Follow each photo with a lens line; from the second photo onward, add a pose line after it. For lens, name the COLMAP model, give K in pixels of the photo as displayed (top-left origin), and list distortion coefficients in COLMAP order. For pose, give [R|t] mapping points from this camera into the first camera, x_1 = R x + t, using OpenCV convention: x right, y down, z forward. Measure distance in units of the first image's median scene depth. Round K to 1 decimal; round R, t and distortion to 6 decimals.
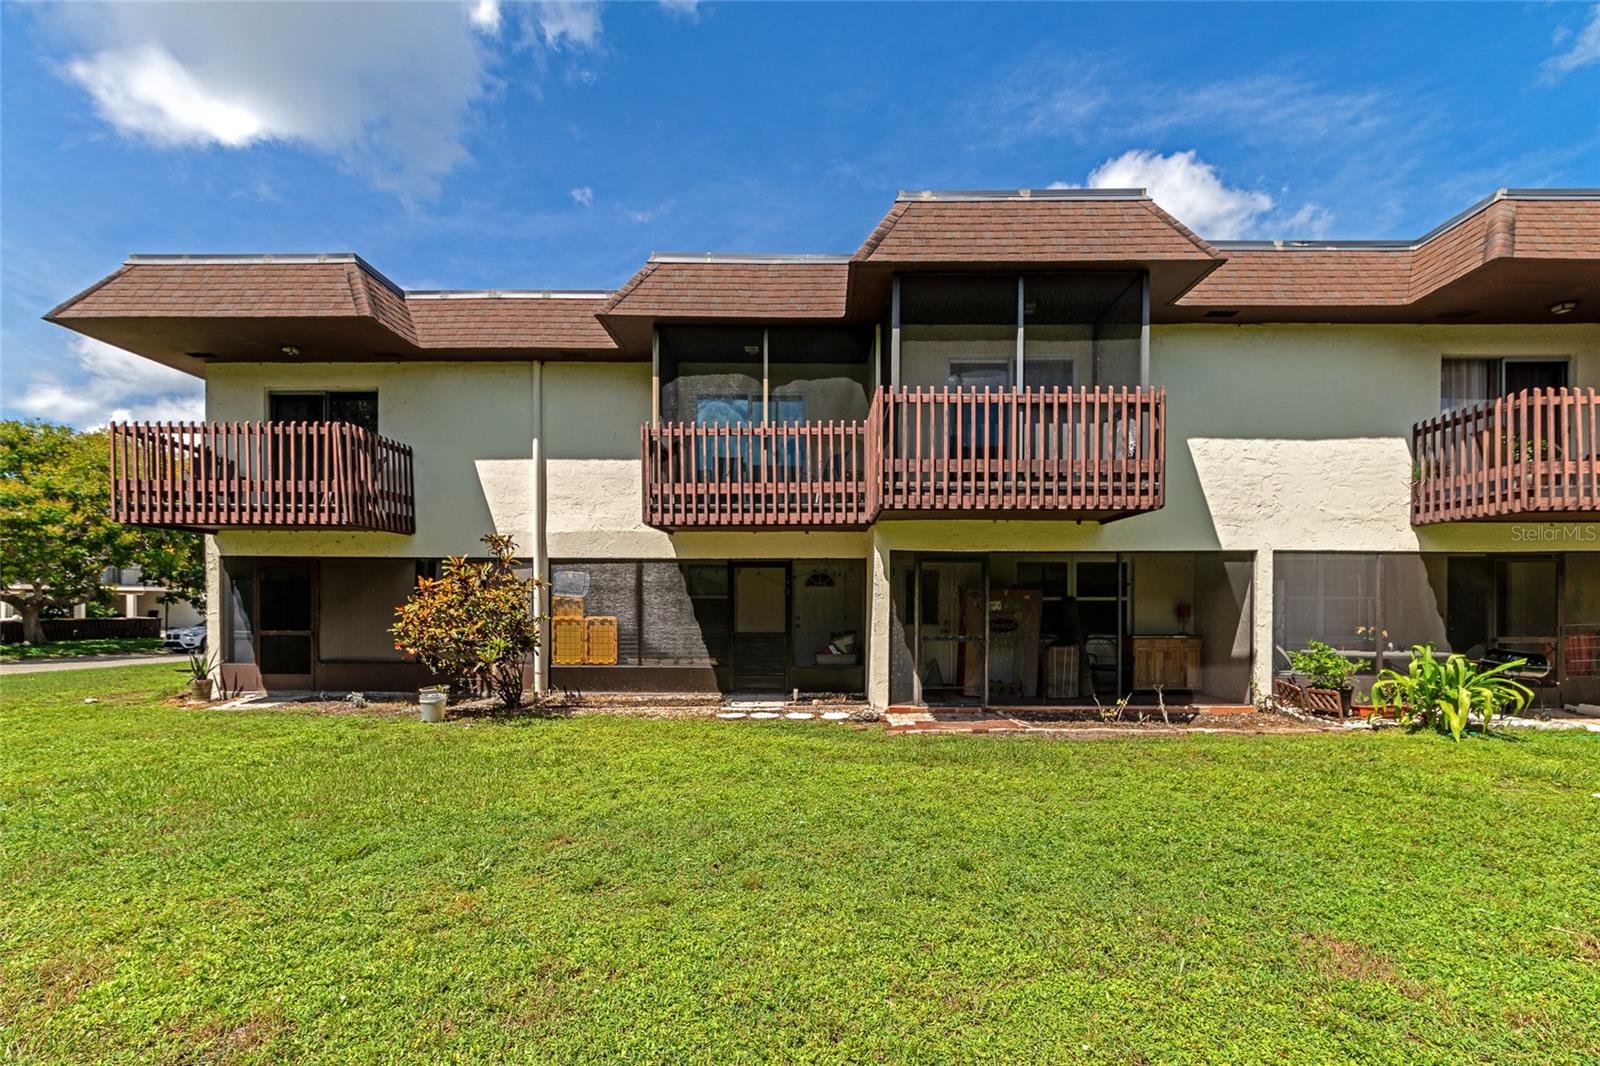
lens RADIAL K [[652.4, 0, 802.6], [0, 652.4, 599.2], [0, 0, 1]] dist [-0.000967, -0.000308]
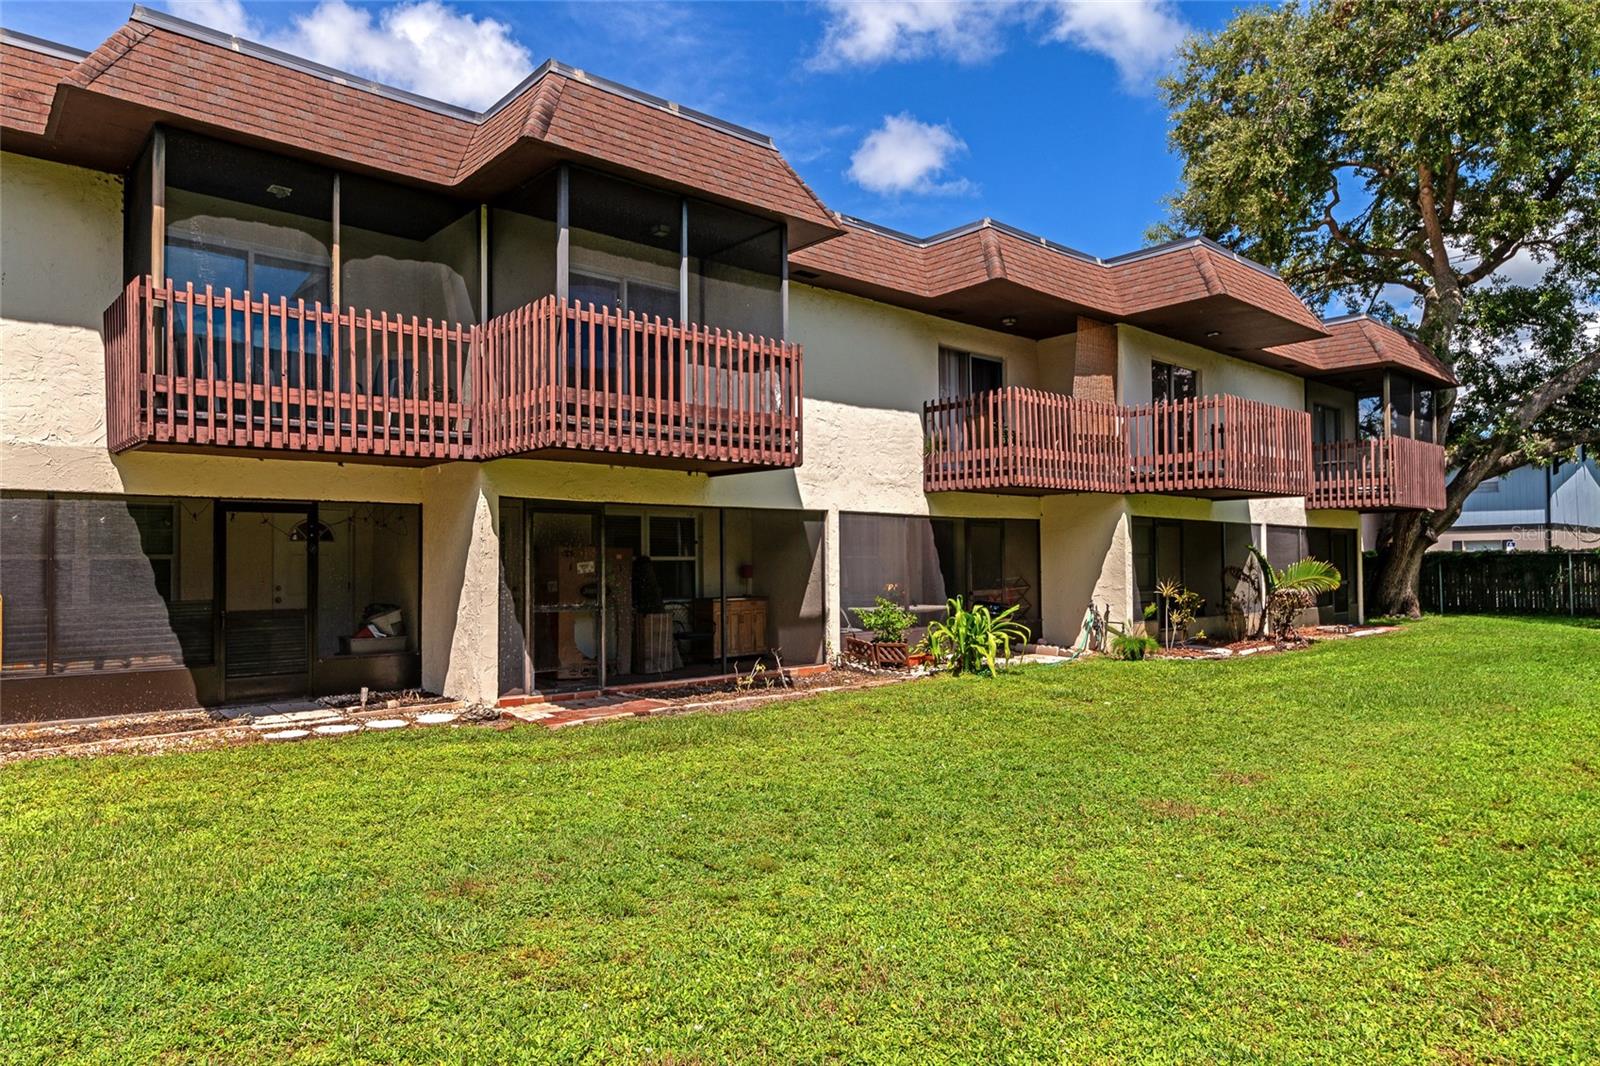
lens RADIAL K [[824.9, 0, 800.0], [0, 824.9, 533.0], [0, 0, 1]] dist [0.000617, -0.000782]
pose [[0.800105, 0.016198, 0.599641, -0.137566], [0.003073, 0.999512, -0.031100, 0.000247], [-0.599852, 0.026726, 0.799665, 0.002195]]
